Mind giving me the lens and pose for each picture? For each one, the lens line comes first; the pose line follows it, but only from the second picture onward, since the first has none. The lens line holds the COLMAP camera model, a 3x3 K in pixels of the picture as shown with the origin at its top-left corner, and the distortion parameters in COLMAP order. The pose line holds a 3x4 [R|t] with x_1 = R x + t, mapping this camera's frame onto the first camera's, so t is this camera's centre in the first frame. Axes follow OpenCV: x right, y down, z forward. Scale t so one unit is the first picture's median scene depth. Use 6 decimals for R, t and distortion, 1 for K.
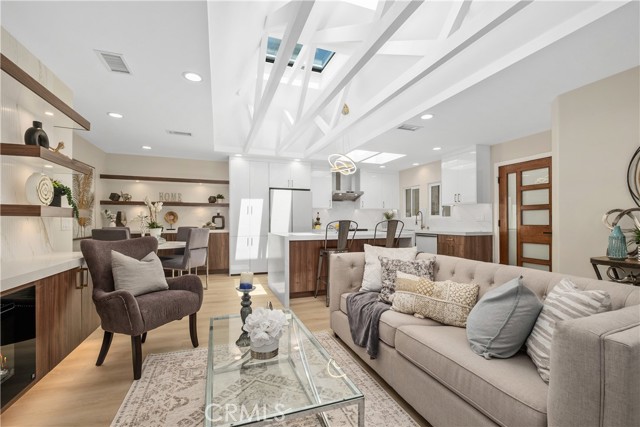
lens RADIAL K [[276.9, 0, 323.5], [0, 276.9, 220.1], [0, 0, 1]] dist [0.004940, -0.005740]
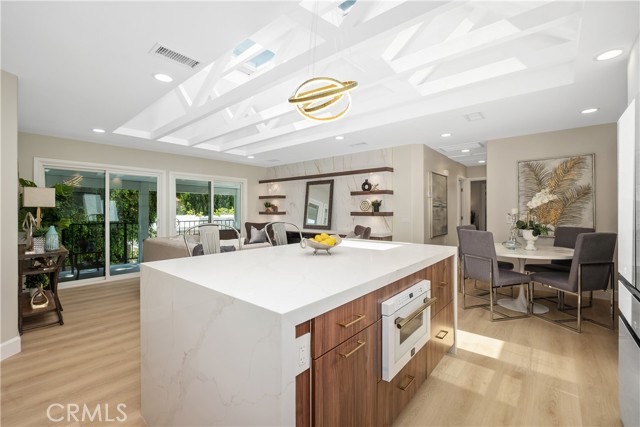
lens RADIAL K [[276.9, 0, 323.8], [0, 276.9, 212.5], [0, 0, 1]] dist [0.004940, -0.005740]
pose [[-0.867358, 0.004372, -0.497665, 0.223980], [0.003882, 0.999990, 0.002019, -0.017500], [0.497669, -0.000181, -0.867367, 1.099477]]
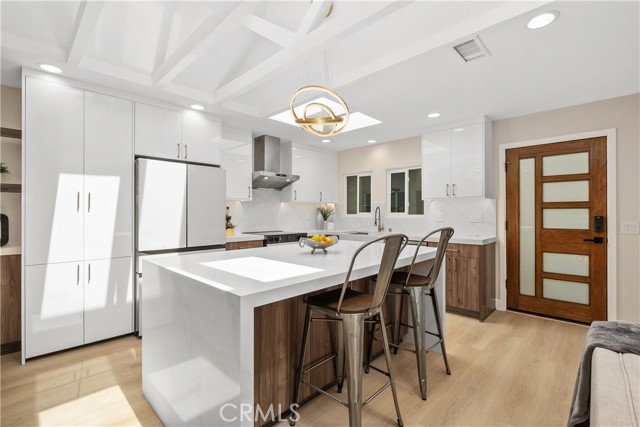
lens RADIAL K [[288.7, 0, 319.1], [0, 288.7, 213.7], [0, 0, 1]] dist [-0.001861, -0.000561]
pose [[0.905256, -0.000934, 0.424865, -0.122139], [-0.001044, 0.999990, 0.004423, -0.019069], [-0.424865, -0.004448, 0.905246, 0.424834]]
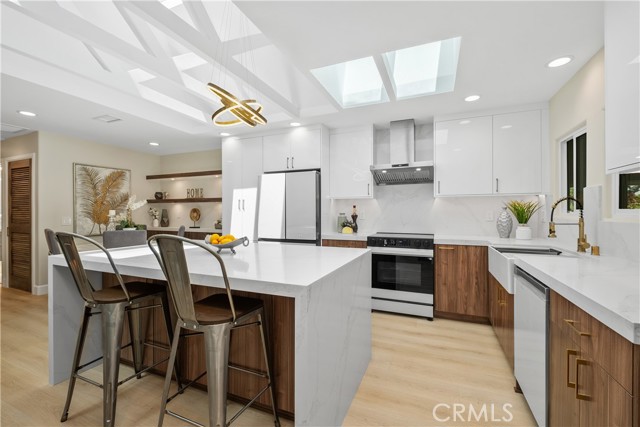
lens RADIAL K [[276.9, 0, 316.0], [0, 276.9, 212.8], [0, 0, 1]] dist [0.004940, -0.005740]
pose [[0.720451, 0.000233, -0.693506, 0.394255], [0.004588, 0.999976, 0.005102, -0.018410], [0.693491, -0.006858, 0.720433, 0.602202]]
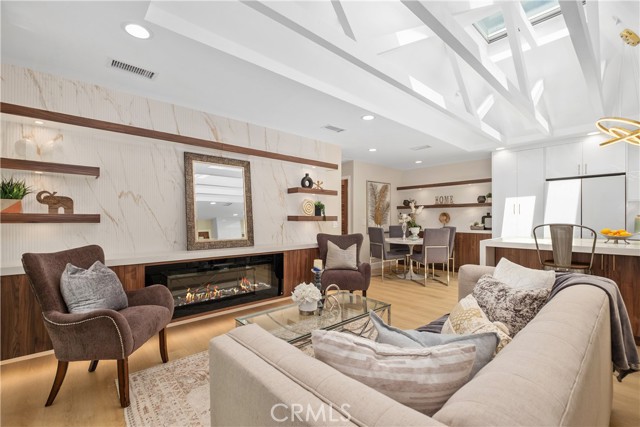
lens RADIAL K [[276.9, 0, 320.1], [0, 276.9, 219.6], [0, 0, 1]] dist [0.004940, -0.005740]
pose [[0.362948, 0.000952, -0.931809, 0.310386], [0.006302, 0.999974, 0.003477, -0.009906], [0.931788, -0.007135, 0.362933, 0.123318]]
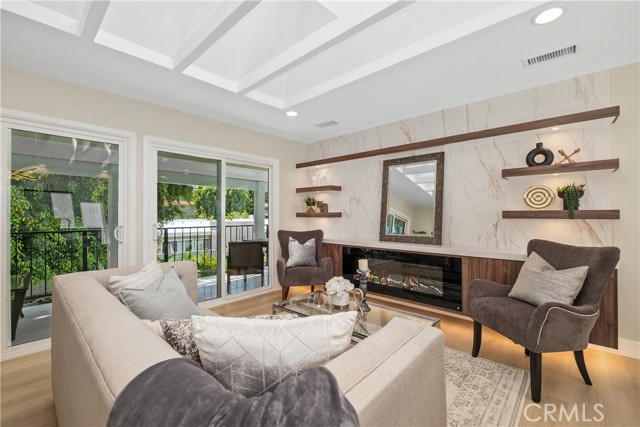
lens RADIAL K [[276.9, 0, 320.7], [0, 276.9, 210.8], [0, 0, 1]] dist [0.004940, -0.005740]
pose [[-0.890352, -0.003712, -0.455257, 0.150635], [0.005455, 0.999808, -0.018822, -0.010056], [0.455240, -0.019241, -0.890161, 0.591618]]
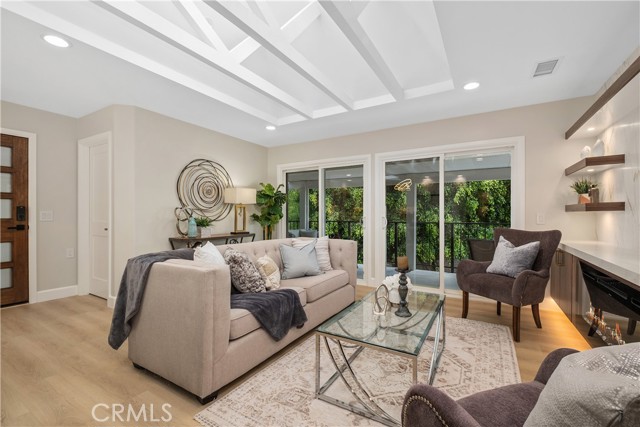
lens RADIAL K [[276.9, 0, 324.4], [0, 276.9, 213.2], [0, 0, 1]] dist [0.004940, -0.005740]
pose [[-0.626378, 0.004285, 0.779508, -0.282413], [-0.005272, 0.999939, -0.009733, 0.004253], [-0.779502, -0.010206, -0.626317, 0.553761]]
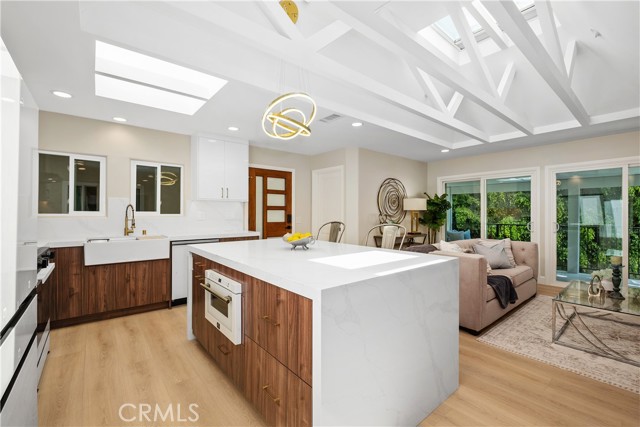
lens RADIAL K [[276.9, 0, 320.6], [0, 276.9, 211.8], [0, 0, 1]] dist [0.004940, -0.005740]
pose [[-0.322160, 0.004175, 0.946676, -0.360274], [-0.004630, 0.999971, -0.005985, -0.016517], [-0.946674, -0.006311, -0.322131, 0.892896]]
